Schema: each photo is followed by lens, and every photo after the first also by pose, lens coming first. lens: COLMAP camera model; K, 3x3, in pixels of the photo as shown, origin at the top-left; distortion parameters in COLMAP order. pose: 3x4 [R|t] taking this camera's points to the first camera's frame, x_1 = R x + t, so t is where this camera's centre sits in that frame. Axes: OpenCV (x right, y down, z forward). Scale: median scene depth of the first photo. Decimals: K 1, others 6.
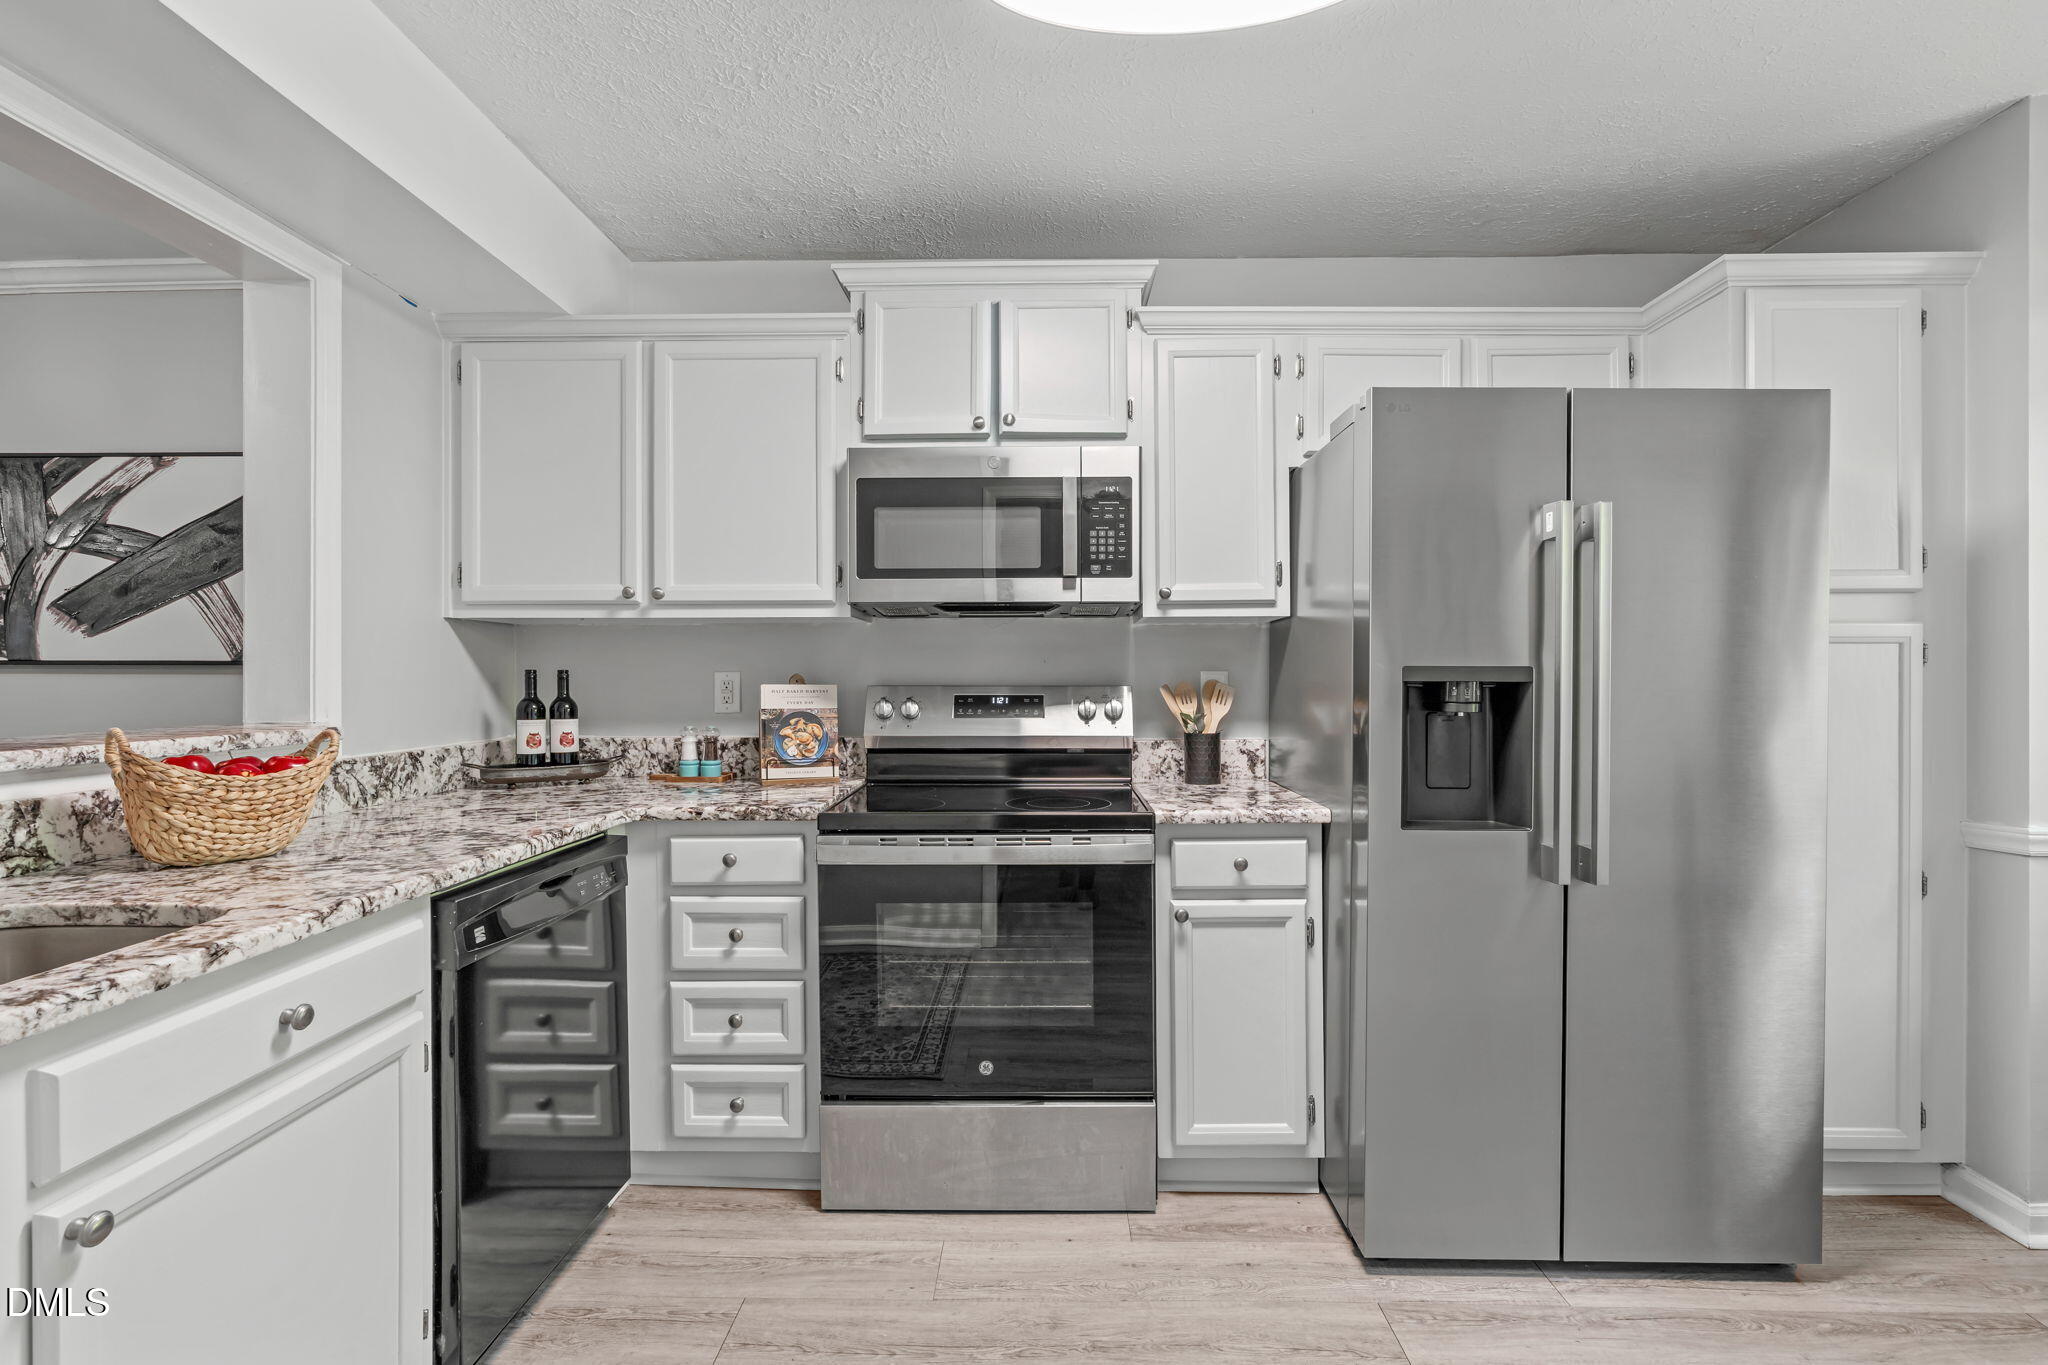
lens RADIAL K [[928.9, 0, 1023.1], [0, 928.9, 678.3], [0, 0, 1]] dist [-0.004289, 0.000133]
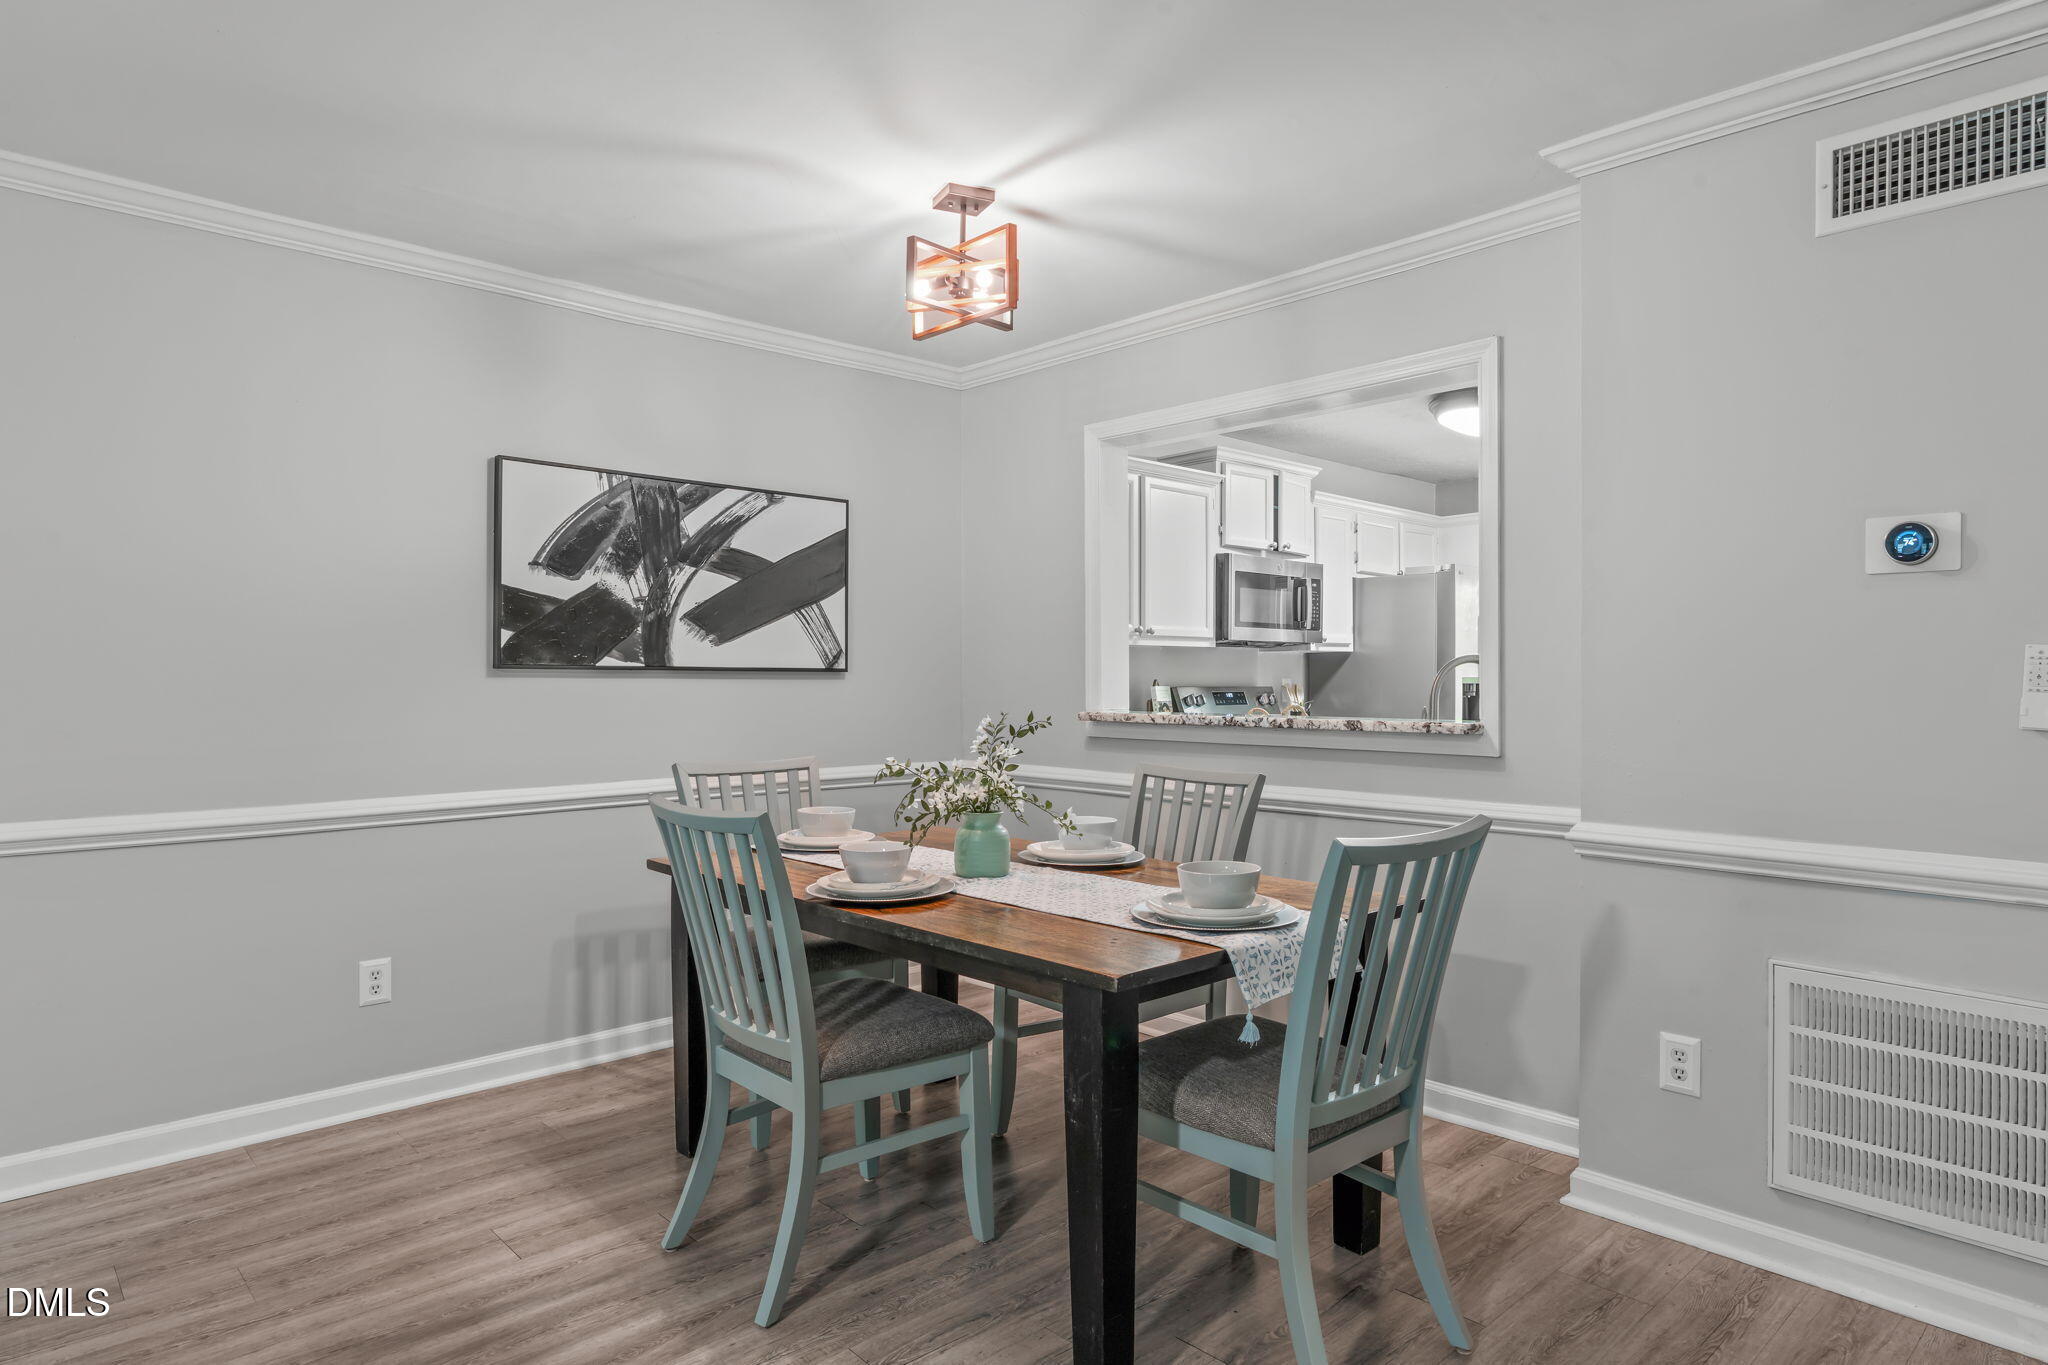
lens RADIAL K [[1171.8, 0, 1024.0], [0, 1171.8, 682.5], [0, 0, 1]] dist [-0.001808, 0.000537]
pose [[0.715629, -0.001336, 0.698479, -1.892467], [0.000420, 0.999999, 0.001483, -0.001775], [-0.698480, -0.000768, 0.715629, -0.315384]]
